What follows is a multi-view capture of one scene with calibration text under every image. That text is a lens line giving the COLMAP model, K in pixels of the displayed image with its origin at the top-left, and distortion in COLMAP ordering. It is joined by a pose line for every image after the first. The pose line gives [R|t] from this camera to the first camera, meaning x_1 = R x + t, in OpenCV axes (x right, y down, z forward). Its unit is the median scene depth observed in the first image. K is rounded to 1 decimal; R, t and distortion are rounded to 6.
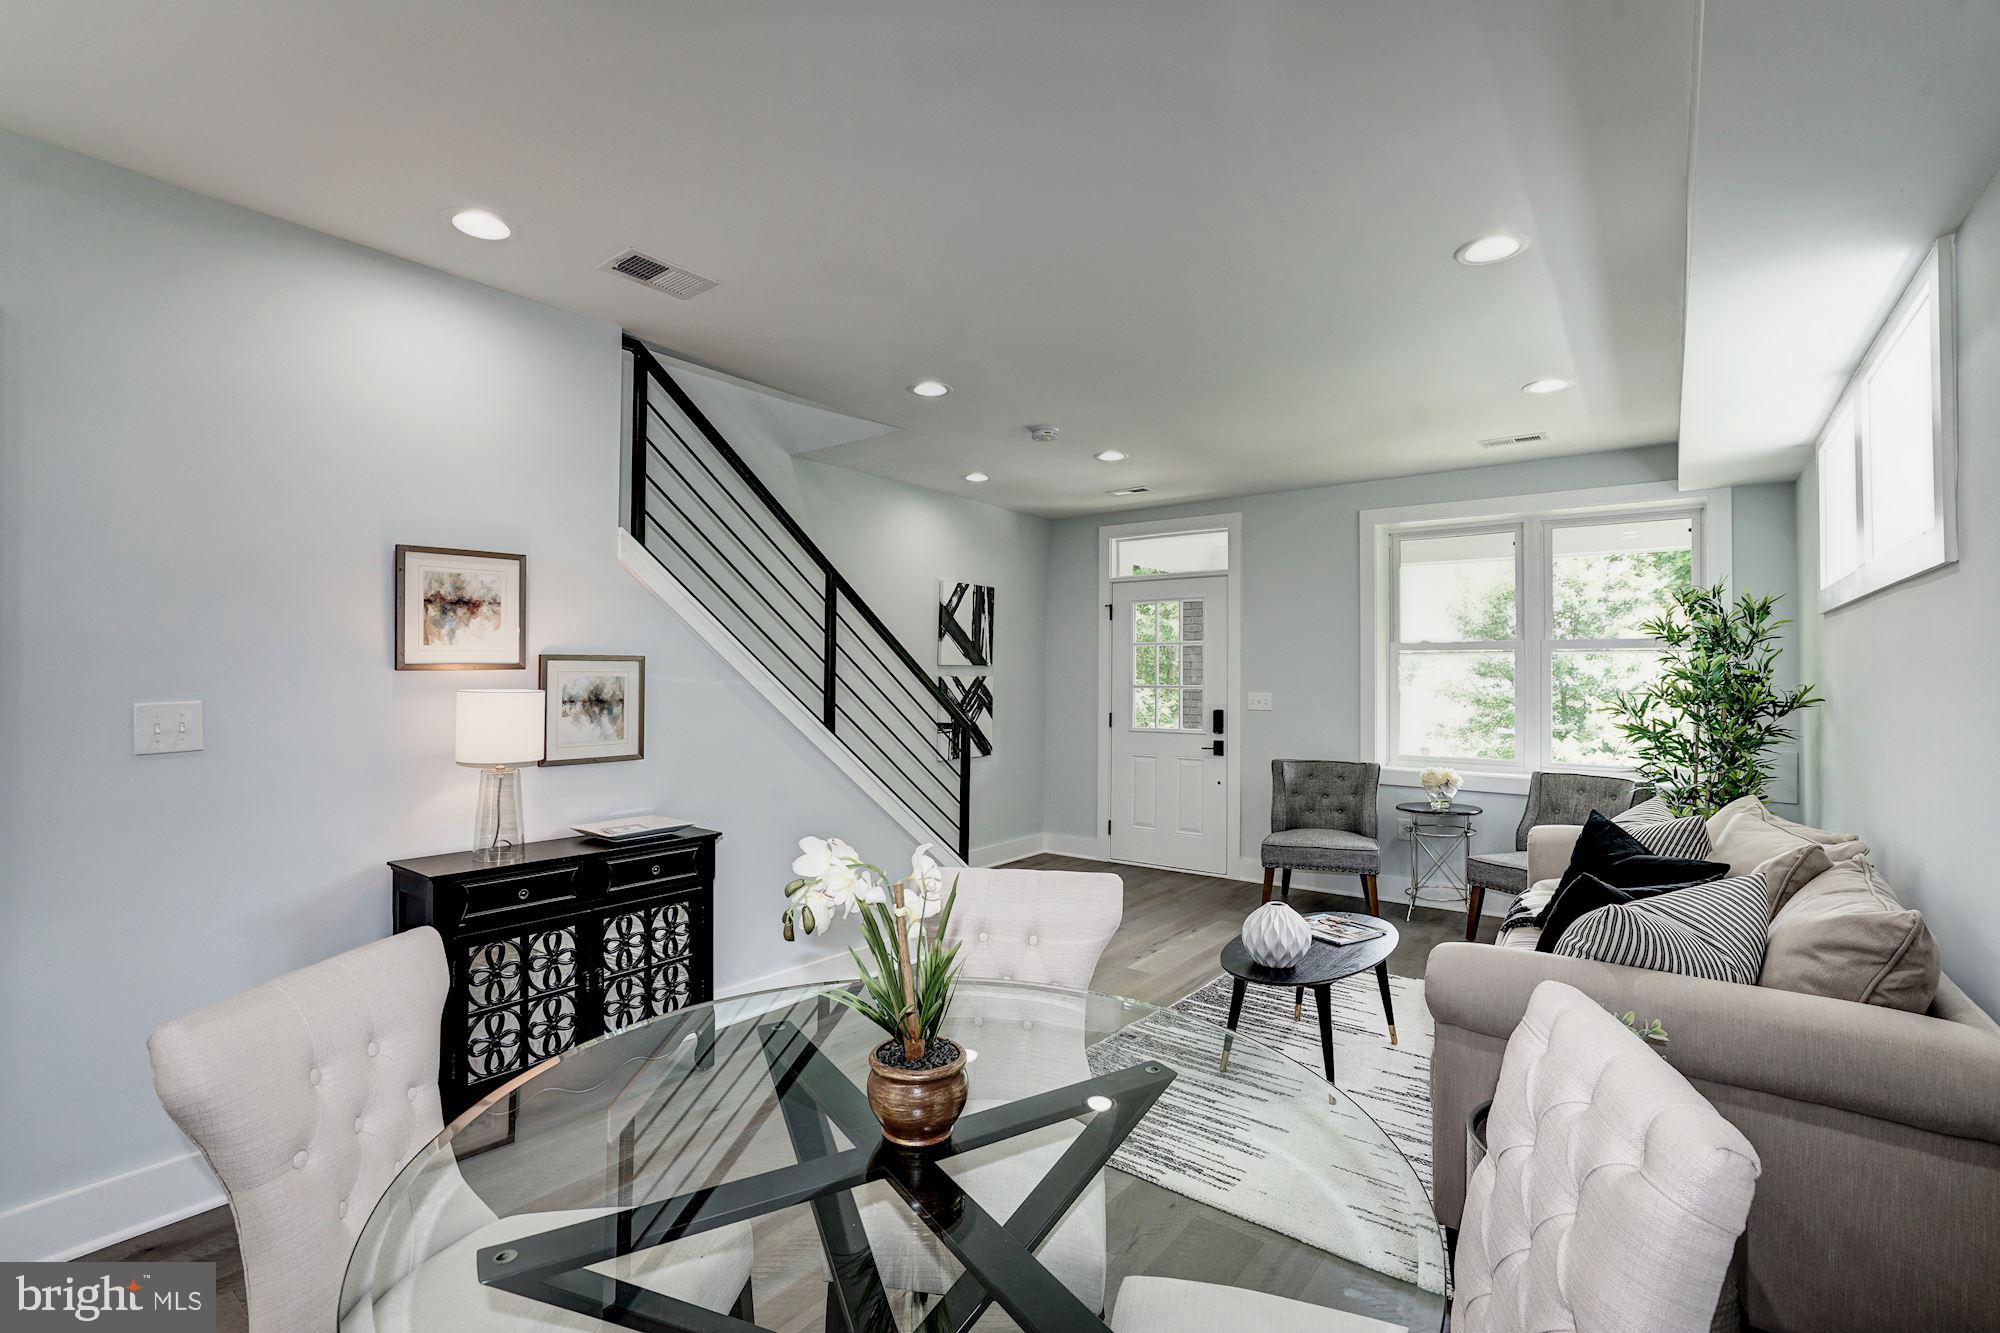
lens RADIAL K [[916.0, 0, 1011.0], [0, 916.0, 665.5], [0, 0, 1]] dist [-0.027581, 0.015712]
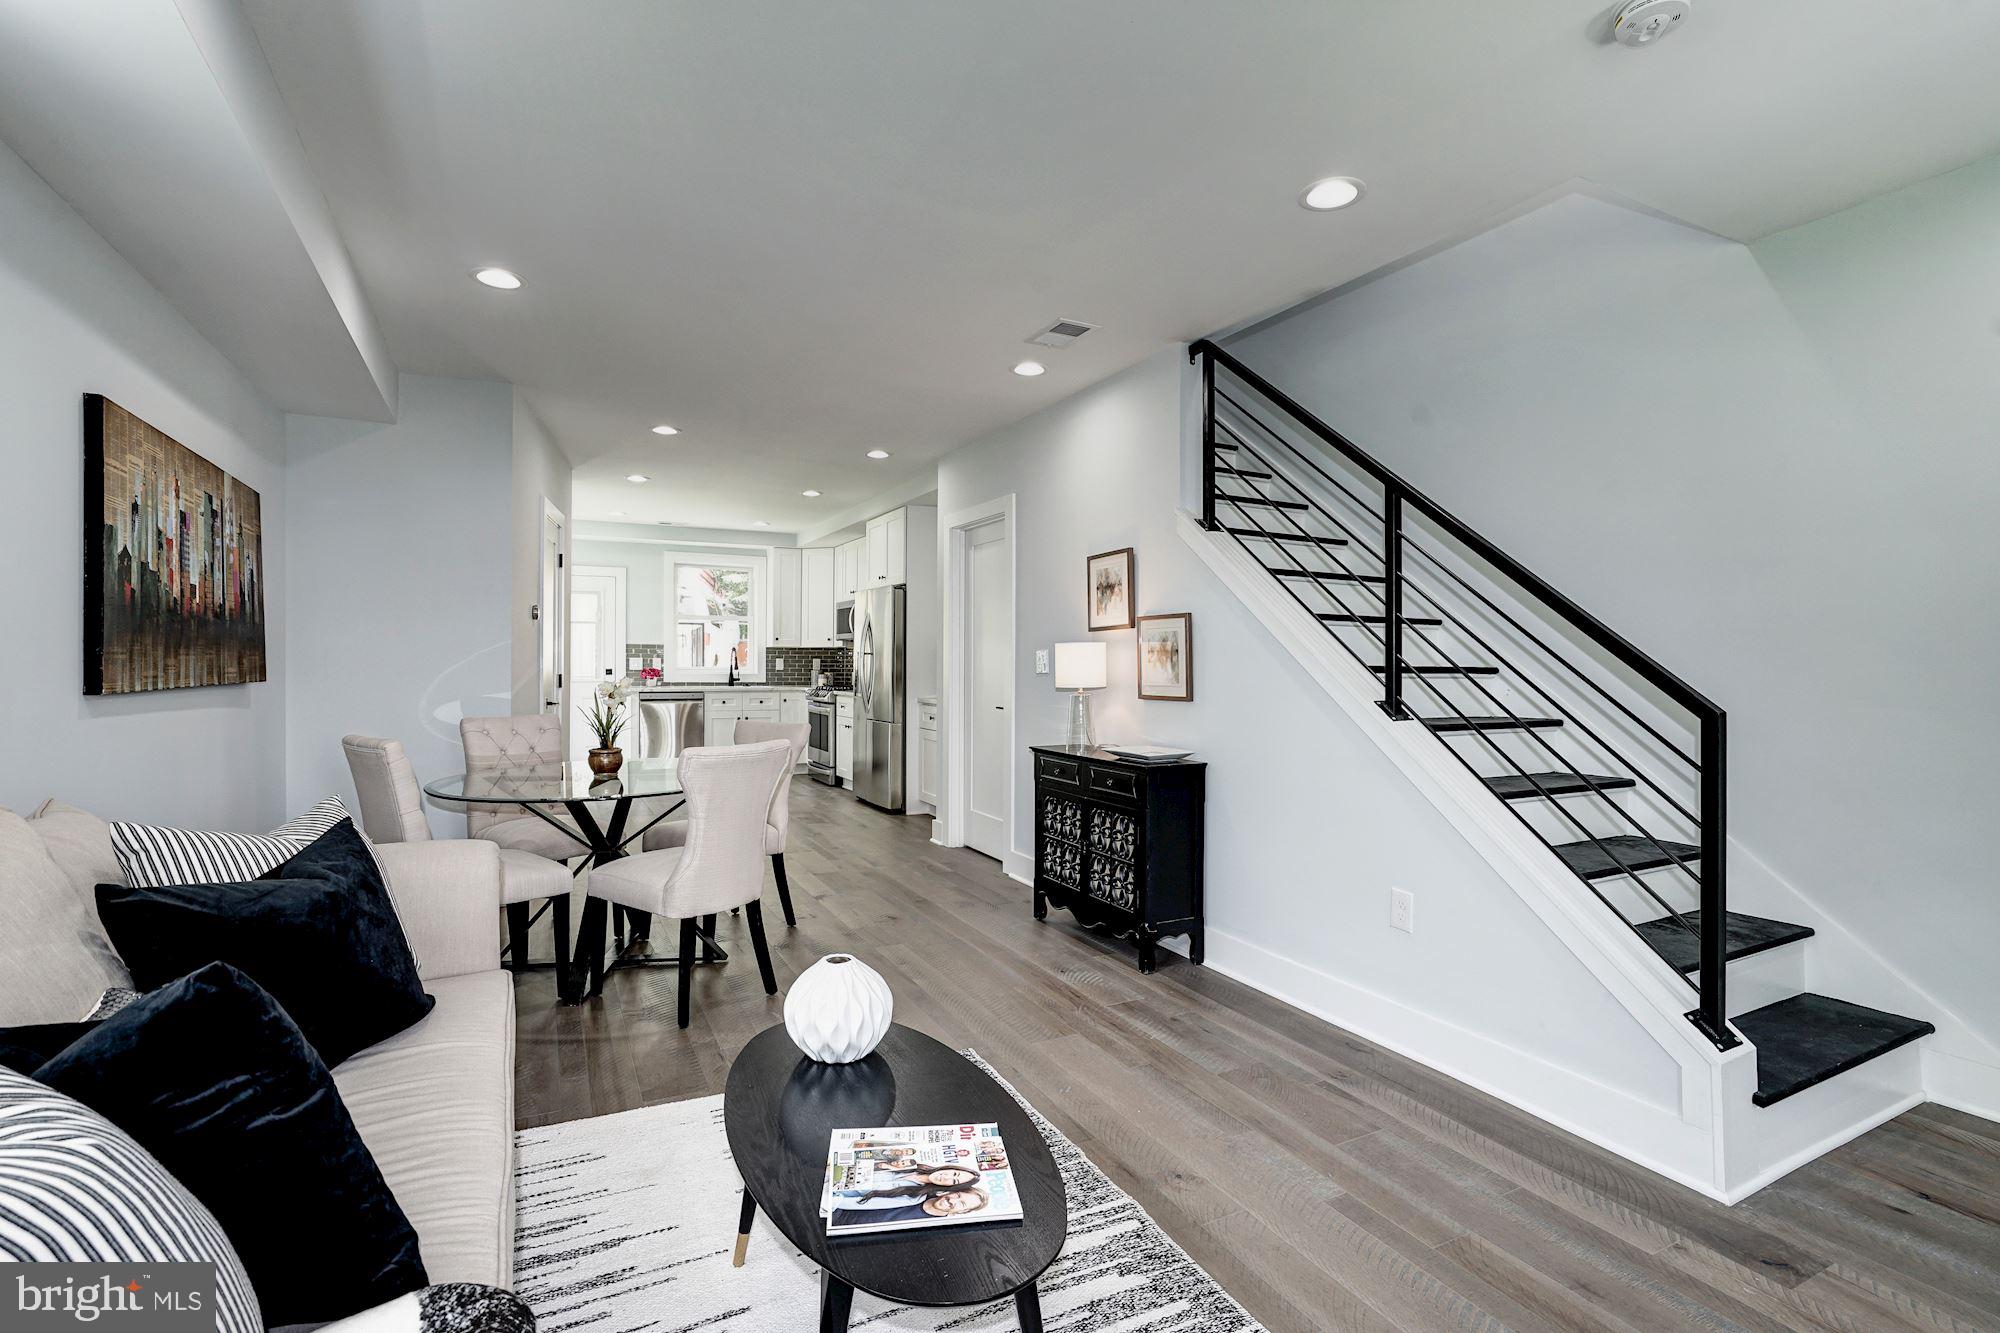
lens RADIAL K [[916.0, 0, 993.5], [0, 916.0, 668.4], [0, 0, 1]] dist [-0.027581, 0.015712]
pose [[-0.435698, -0.000269, -0.900093, 0.576054], [0.004605, 0.999986, -0.002528, 0.047712], [0.900081, -0.005246, -0.435690, 0.980203]]
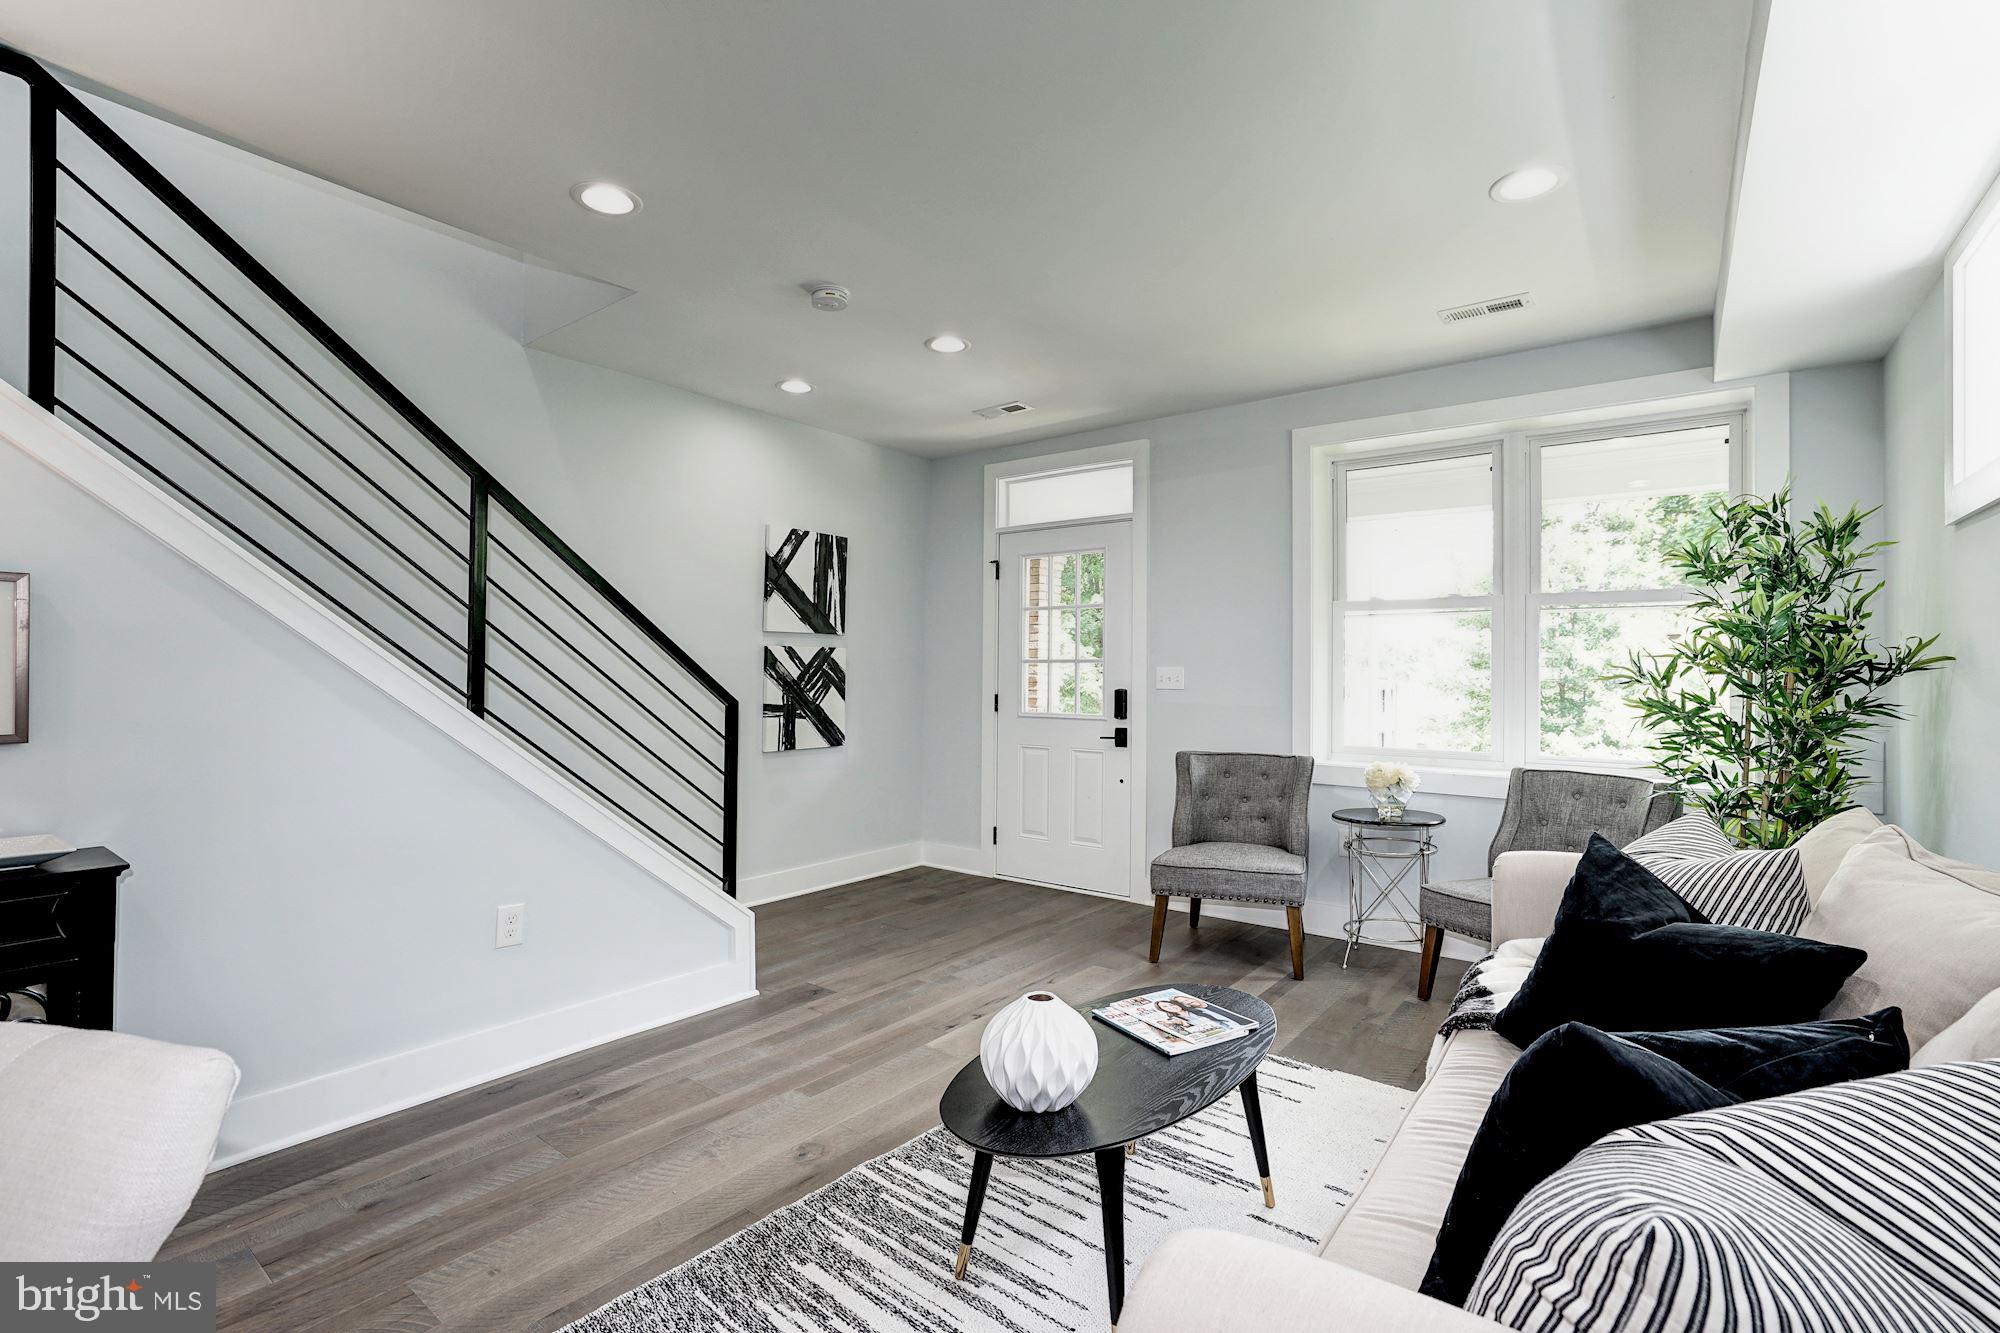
lens RADIAL K [[916.0, 0, 1008.8], [0, 916.0, 665.1], [0, 0, 1]] dist [-0.027581, 0.015712]
pose [[0.999996, 0.002161, -0.001828, 0.193528], [-0.002154, 0.999988, 0.004318, 0.035948], [0.001837, -0.004314, 0.999989, 0.303737]]
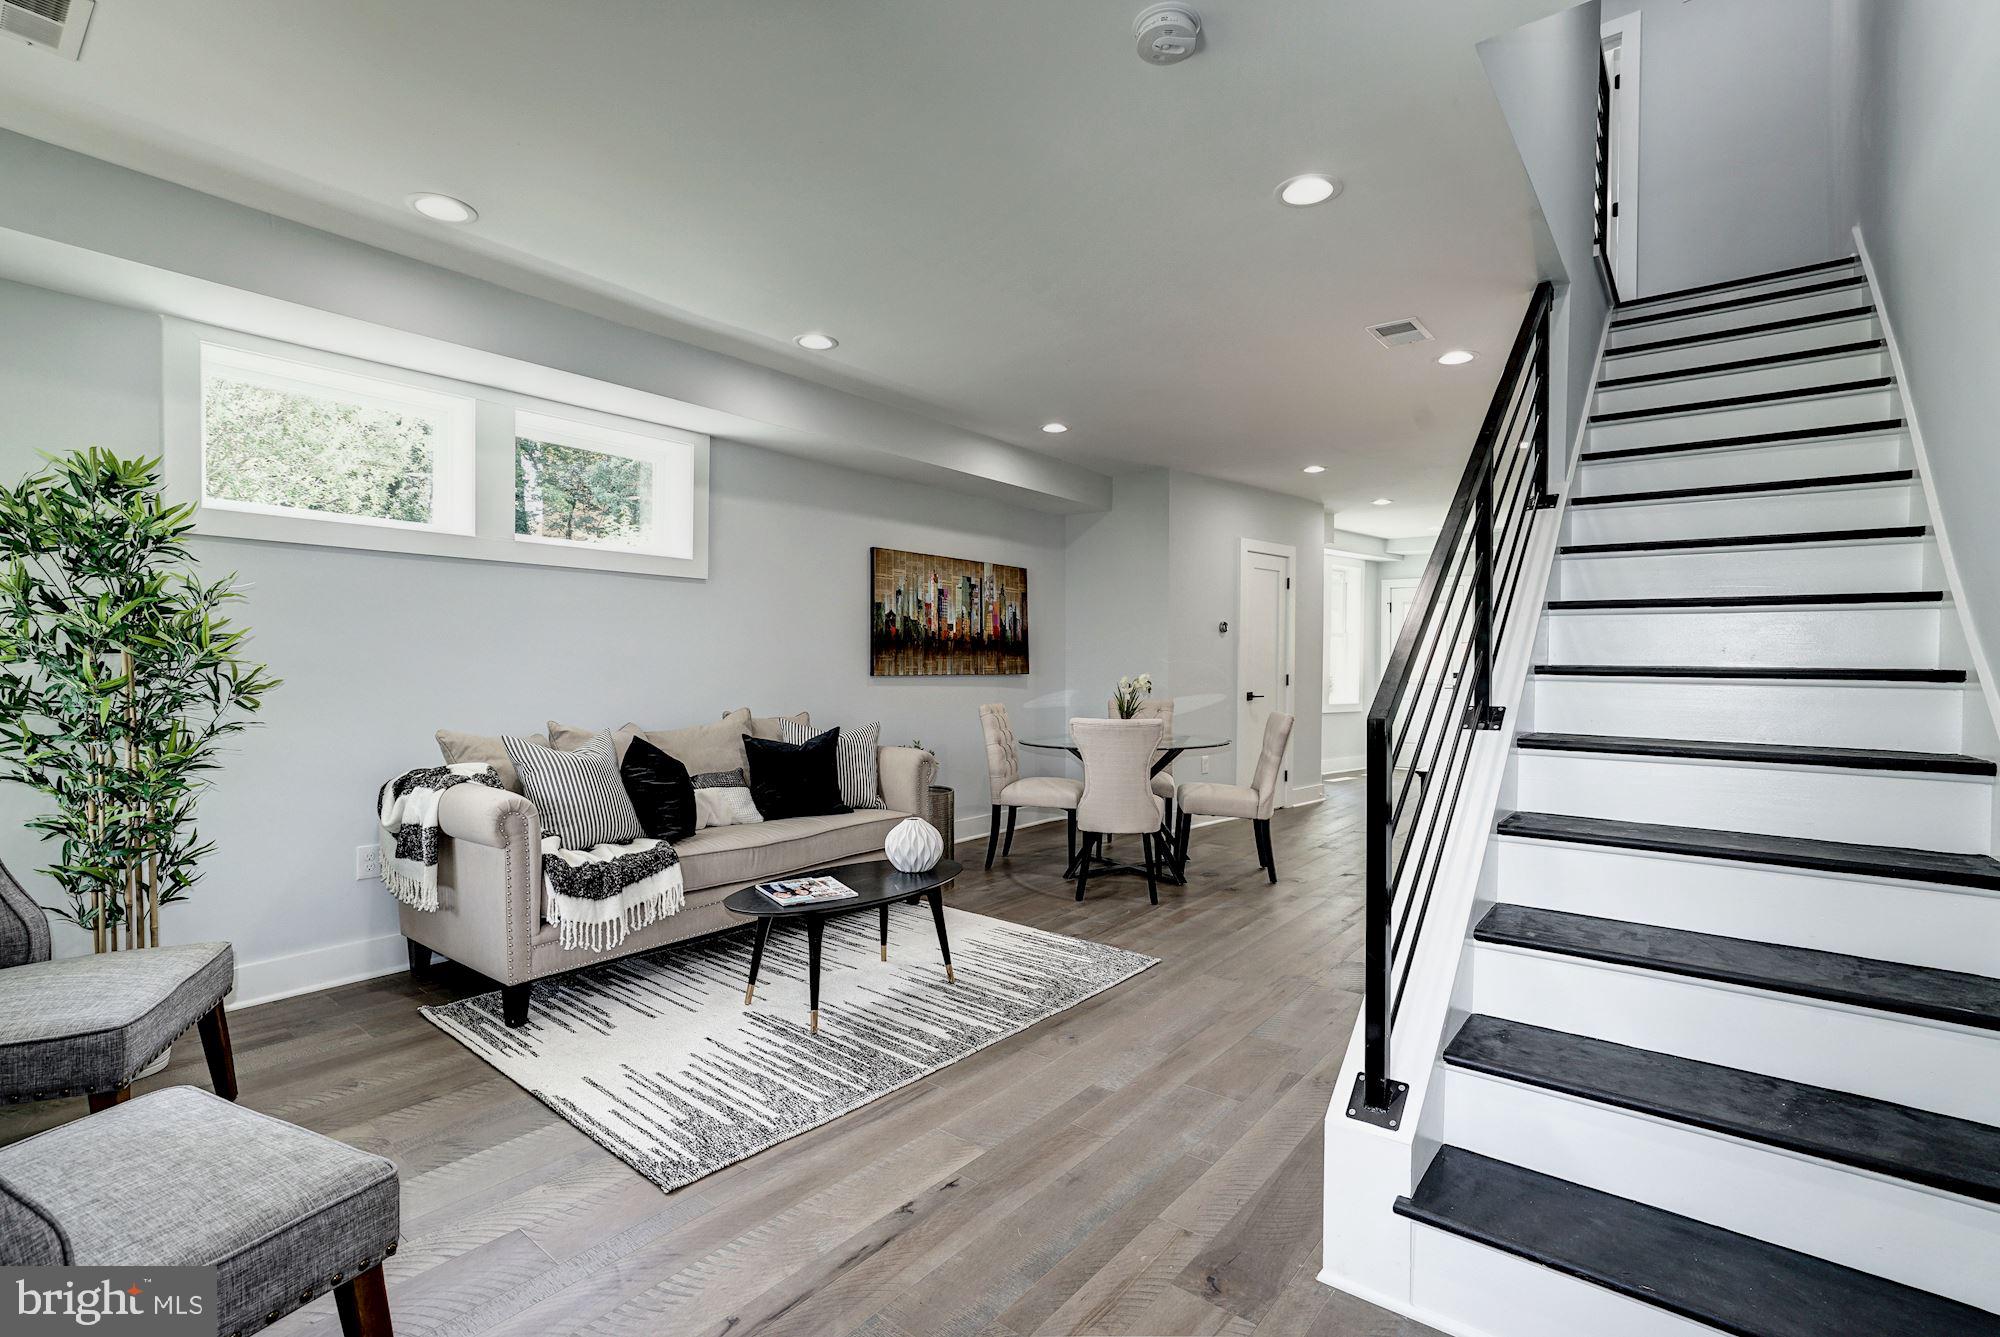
lens RADIAL K [[916.0, 0, 1004.3], [0, 916.0, 687.1], [0, 0, 1]] dist [-0.027581, 0.015712]
pose [[-0.999673, -0.012246, 0.022469, 0.108408], [-0.011908, 0.999815, 0.015122, 0.054633], [-0.022650, 0.014850, -0.999633, 1.545831]]
